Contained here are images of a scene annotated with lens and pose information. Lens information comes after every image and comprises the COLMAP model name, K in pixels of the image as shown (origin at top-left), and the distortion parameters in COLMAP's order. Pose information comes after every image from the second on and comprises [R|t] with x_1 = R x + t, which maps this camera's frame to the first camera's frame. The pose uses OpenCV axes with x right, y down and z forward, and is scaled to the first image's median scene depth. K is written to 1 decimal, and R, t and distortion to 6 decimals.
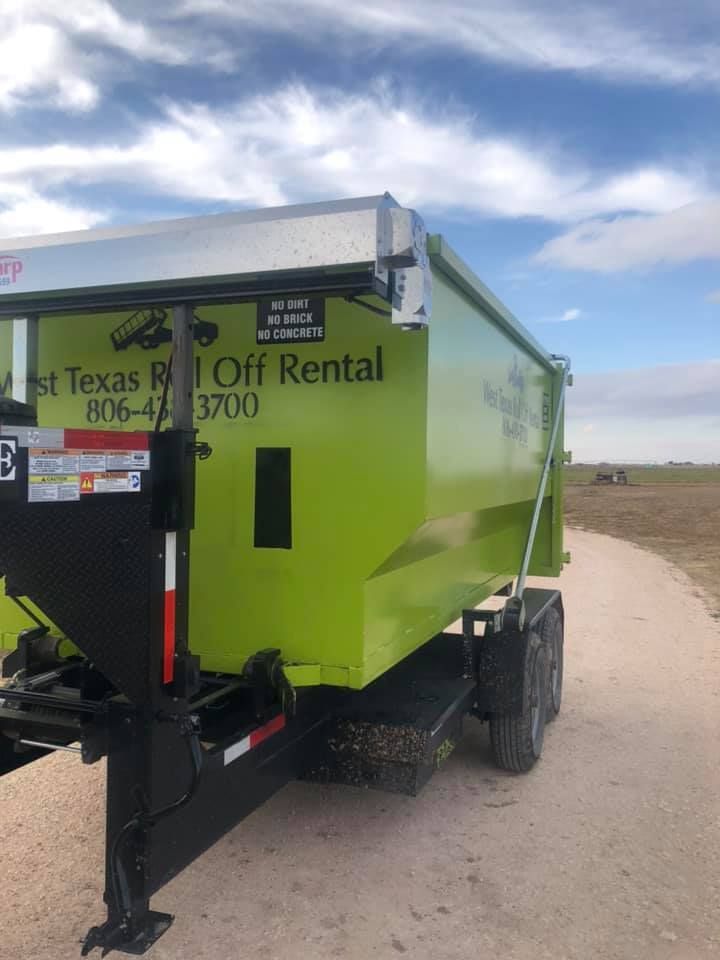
lens RADIAL K [[799.3, 0, 360.0], [0, 799.3, 480.0], [0, 0, 1]] dist [0.011075, 0.004782]
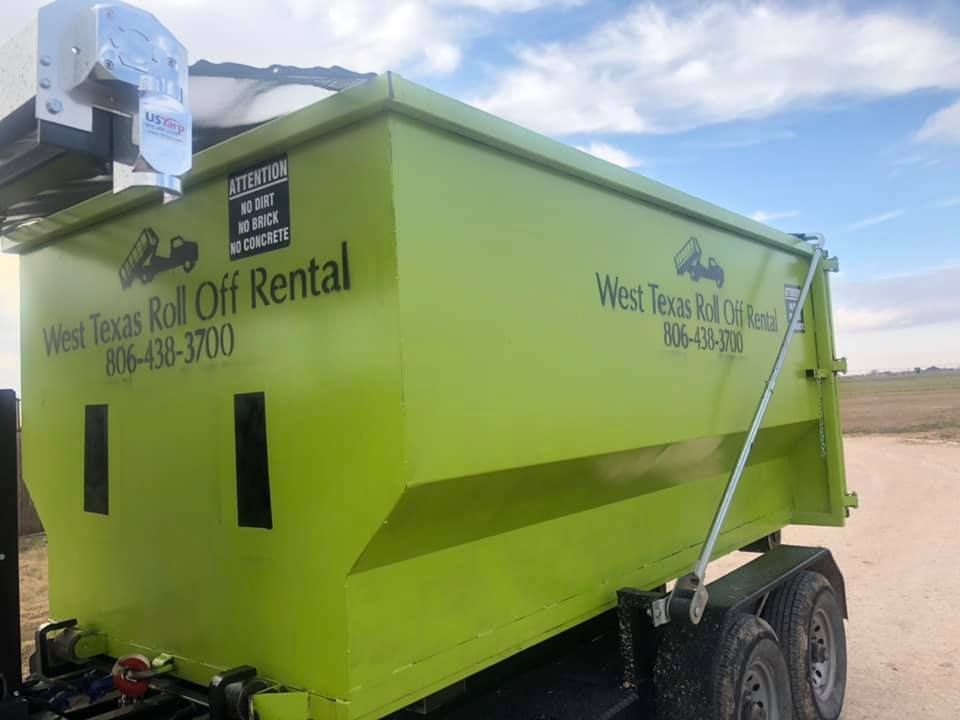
lens RADIAL K [[799.3, 0, 480.0], [0, 799.3, 360.0], [0, 0, 1]] dist [0.011075, 0.004782]
pose [[0.948974, -0.083438, -0.304116, 0.327618], [0.064534, 0.995336, -0.071709, -0.003127], [0.308681, 0.048425, 0.949932, 0.342749]]
